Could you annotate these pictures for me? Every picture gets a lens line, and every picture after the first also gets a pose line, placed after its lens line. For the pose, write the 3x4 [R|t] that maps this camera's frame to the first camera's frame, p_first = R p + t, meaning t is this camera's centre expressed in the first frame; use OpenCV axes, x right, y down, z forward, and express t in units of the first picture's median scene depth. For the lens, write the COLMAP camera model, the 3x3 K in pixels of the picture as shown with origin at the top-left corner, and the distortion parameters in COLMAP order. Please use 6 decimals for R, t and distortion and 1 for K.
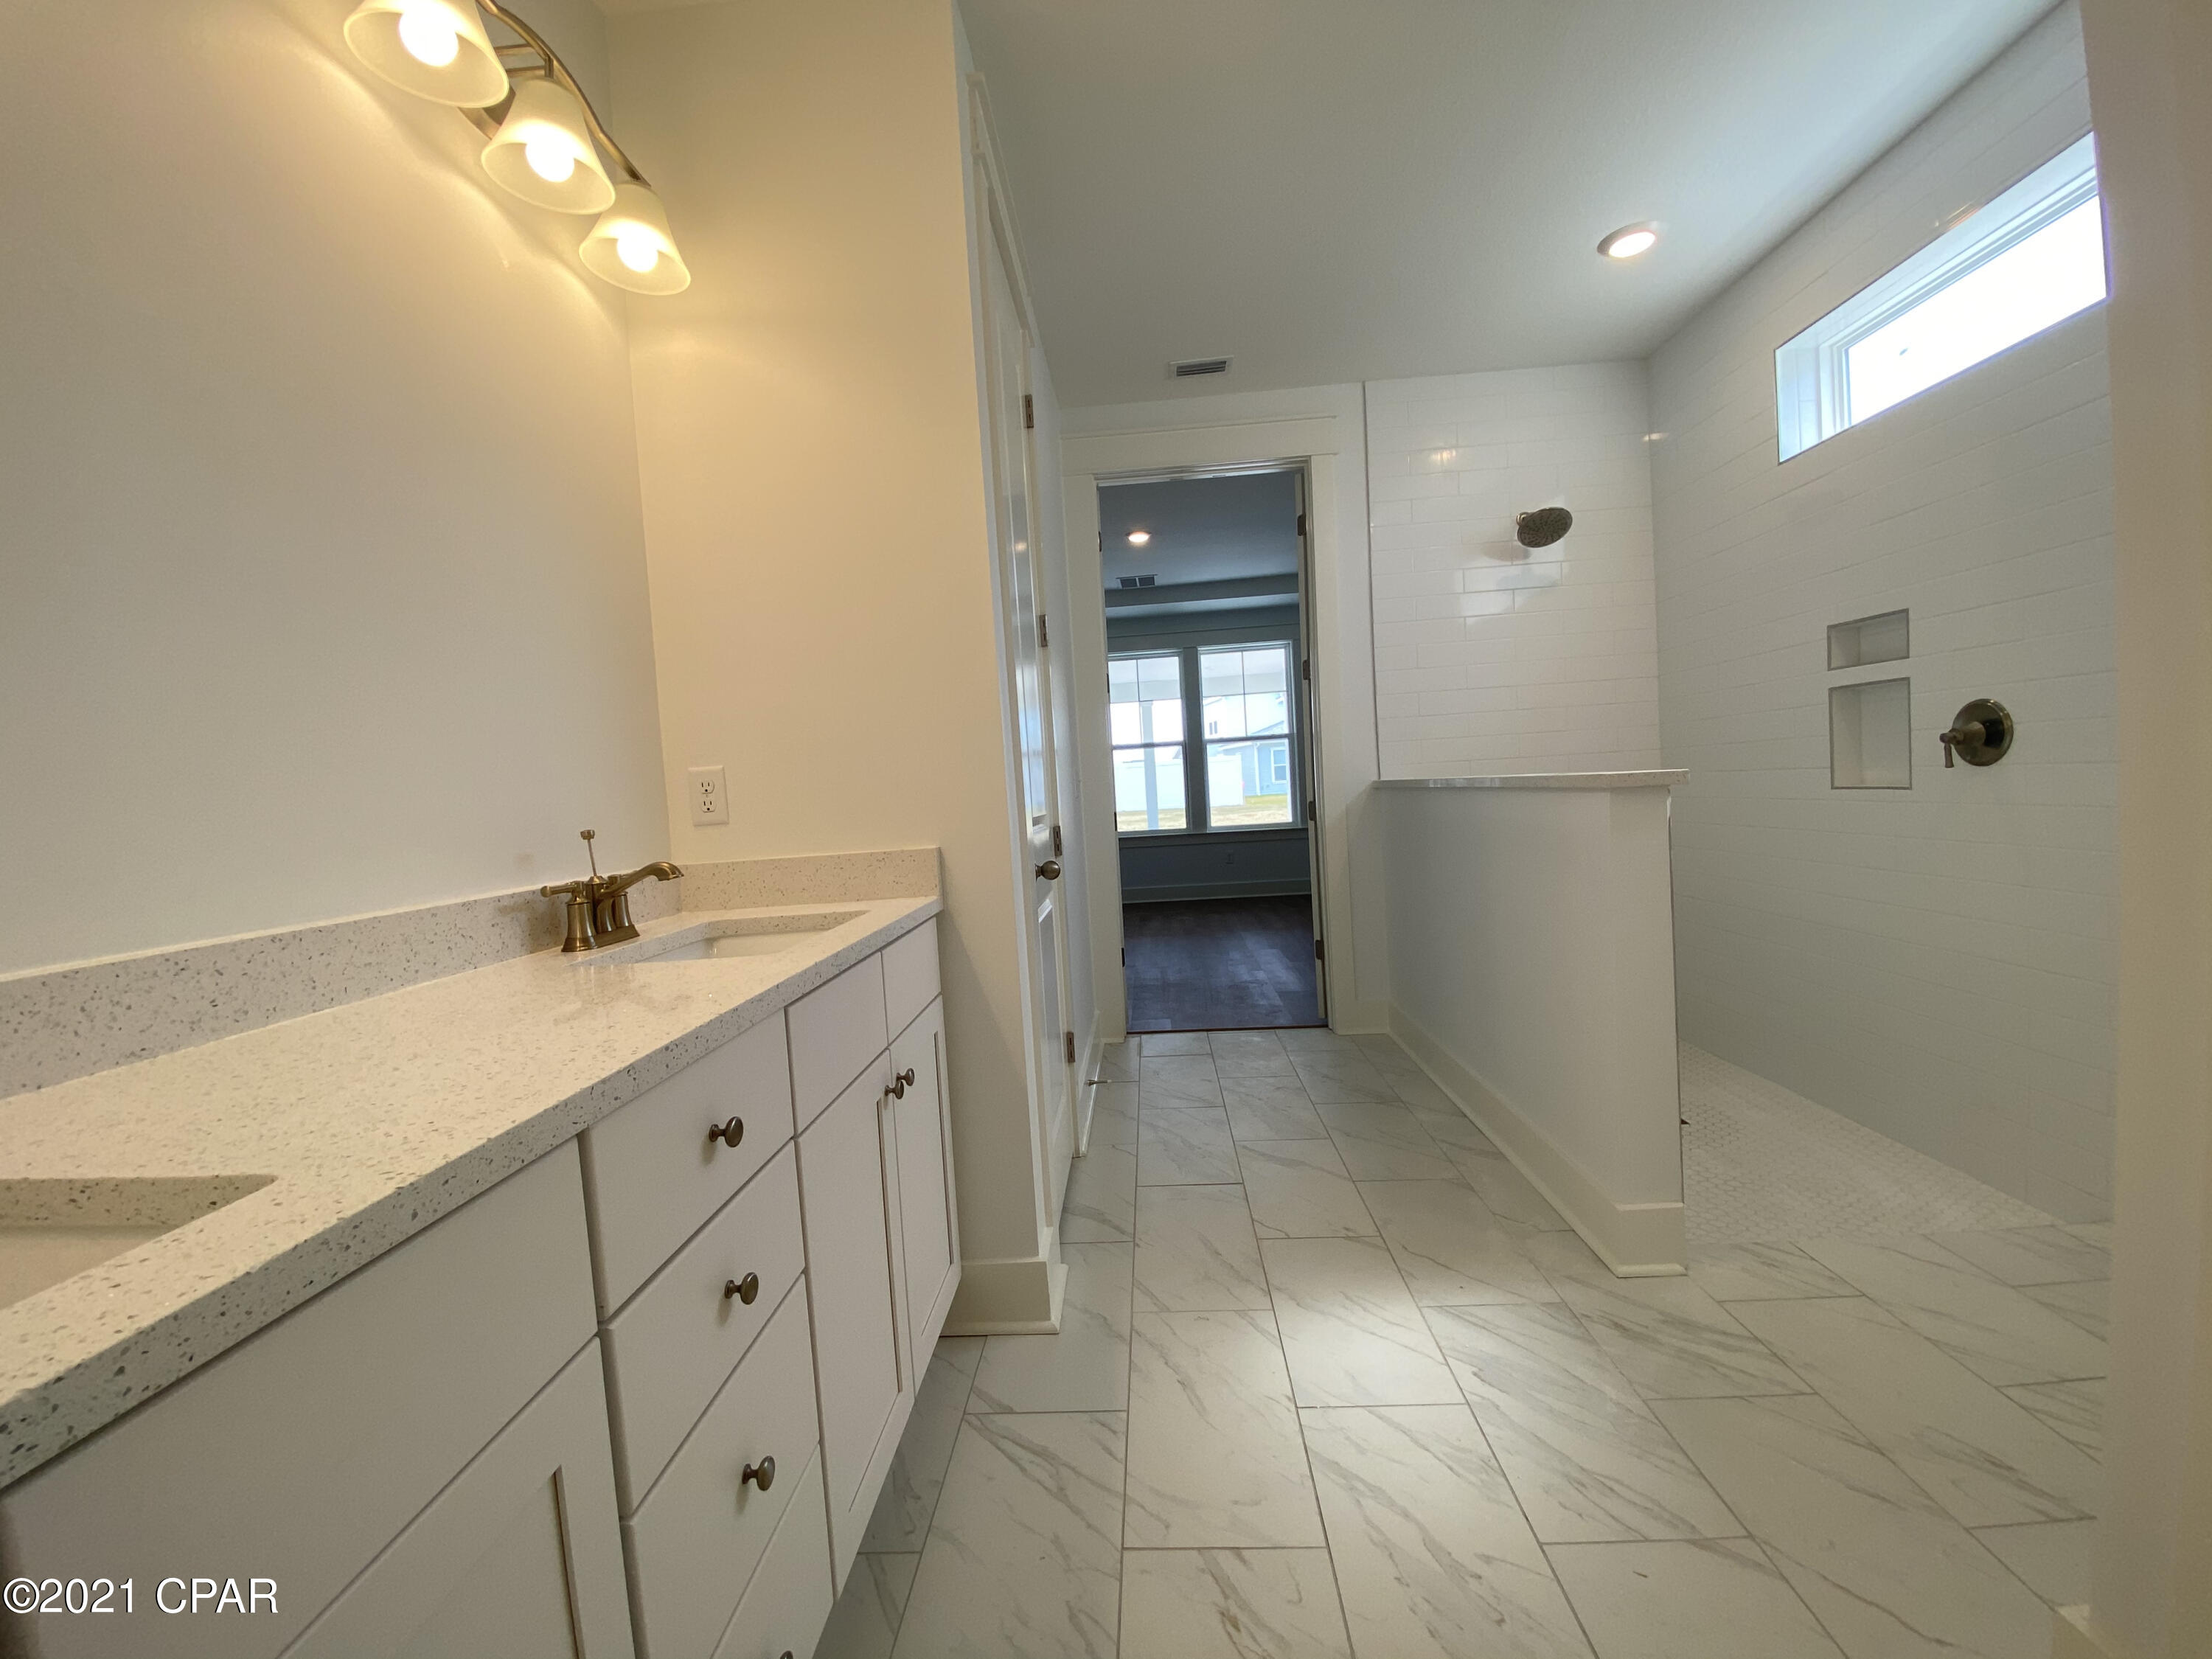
lens RADIAL K [[899.4, 0, 1081.4], [0, 899.4, 834.5], [0, 0, 1]] dist [-0.003923, -0.006919]
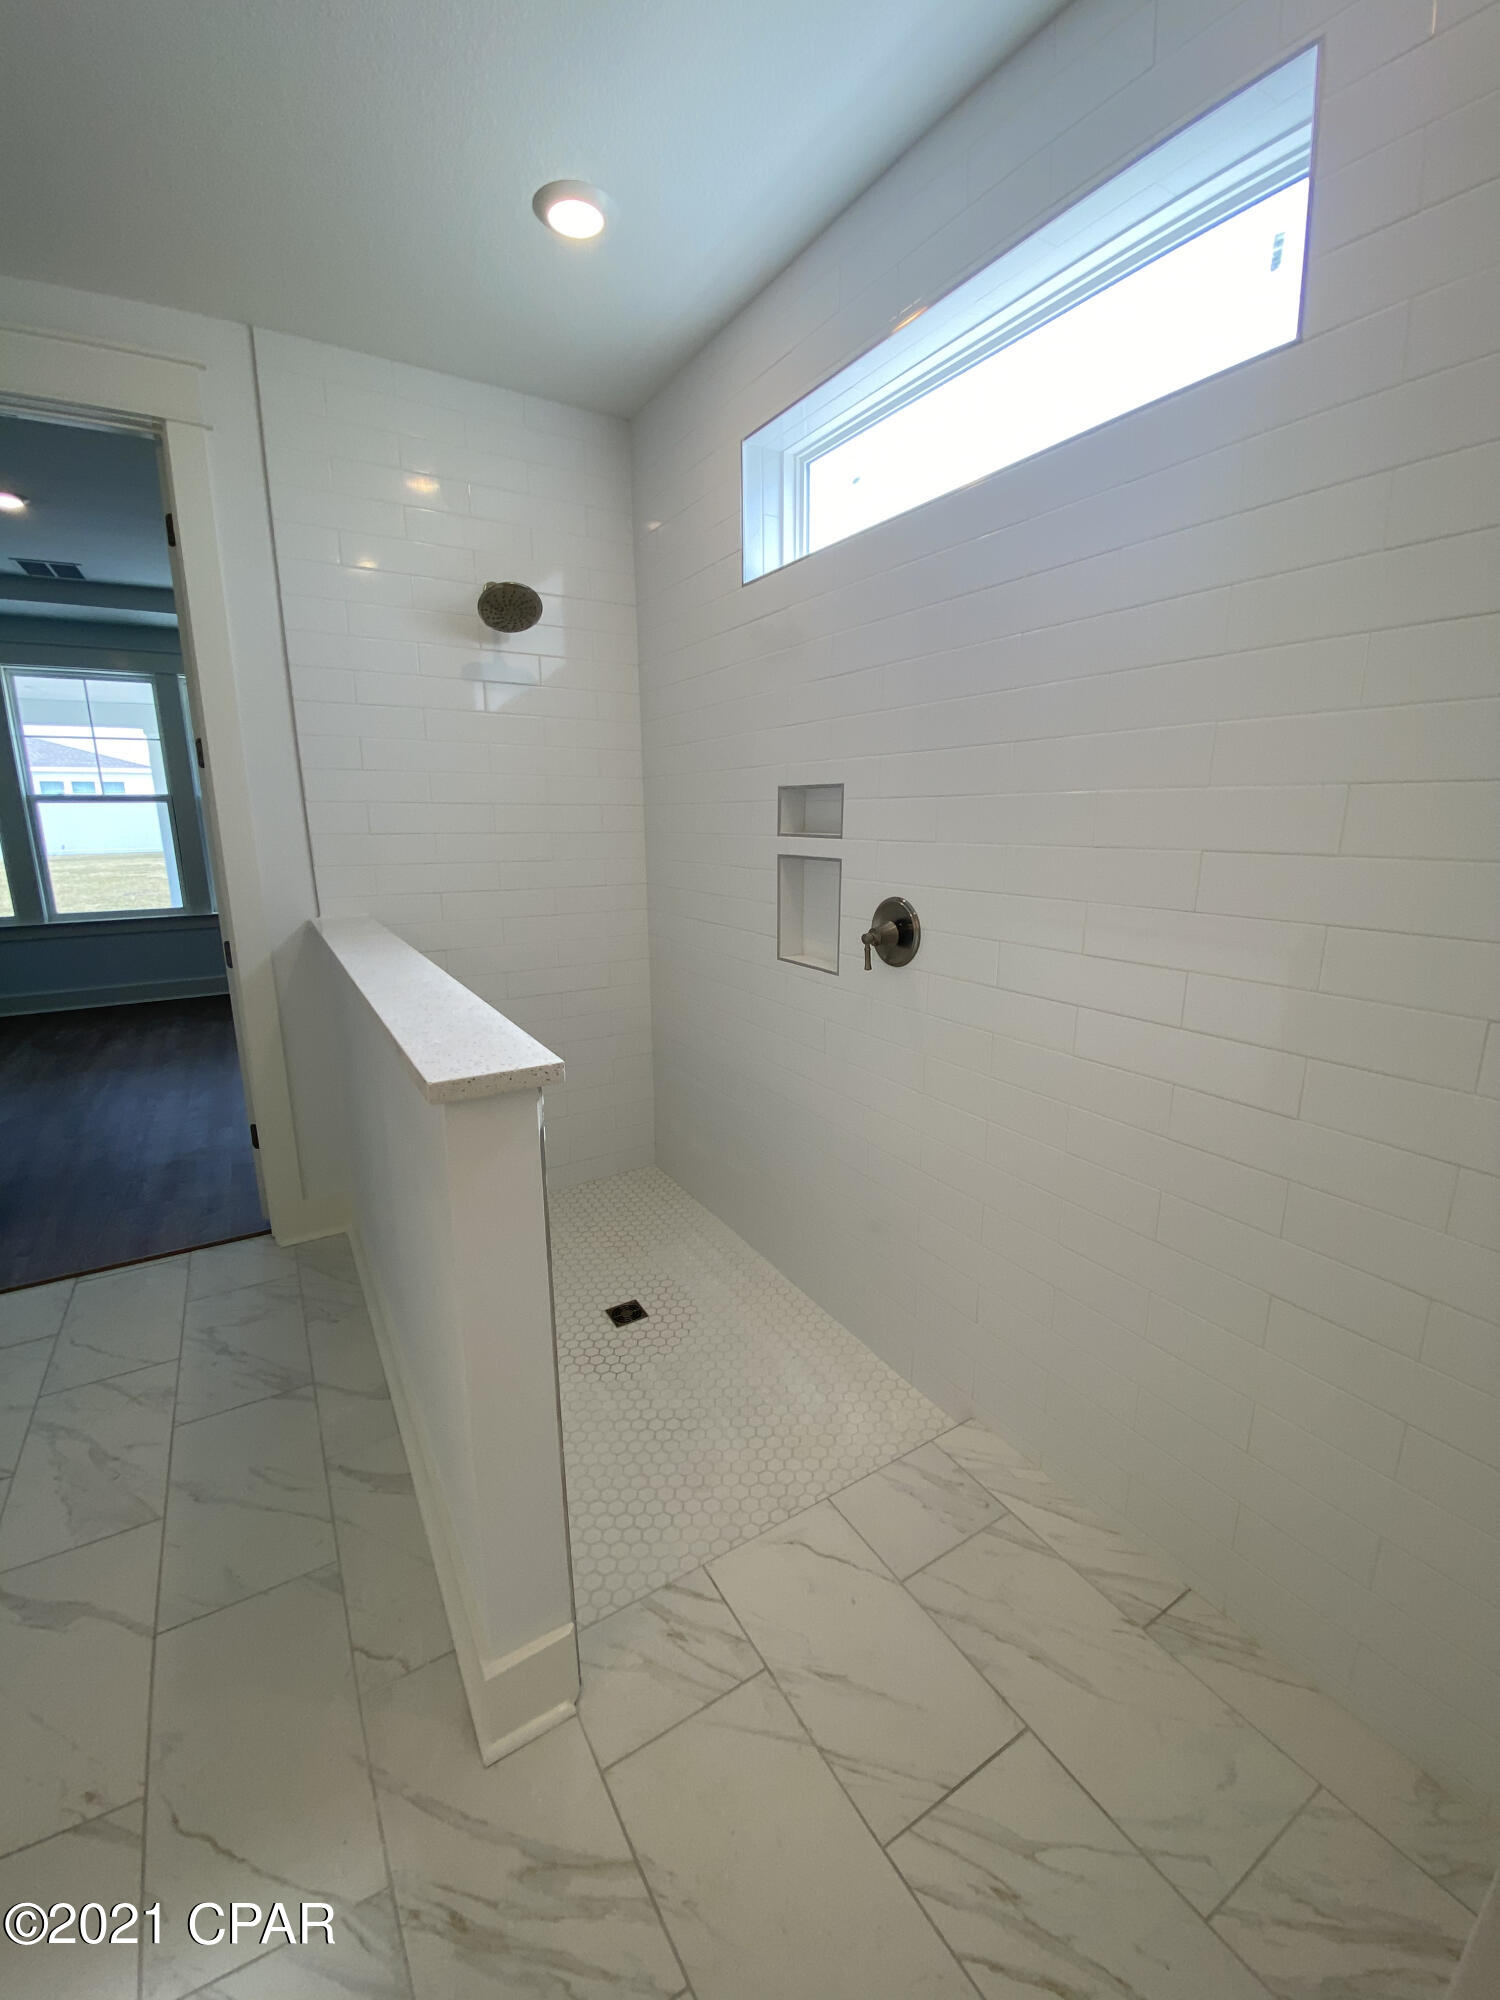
lens RADIAL K [[813.2, 0, 749.8], [0, 813.2, 999.0], [0, 0, 1]] dist [-0.003923, -0.006919]
pose [[0.814953, -0.076400, 0.574469, 0.311511], [-0.019321, 0.987139, 0.158692, -0.147224], [-0.579205, -0.140426, 0.802996, 0.312150]]
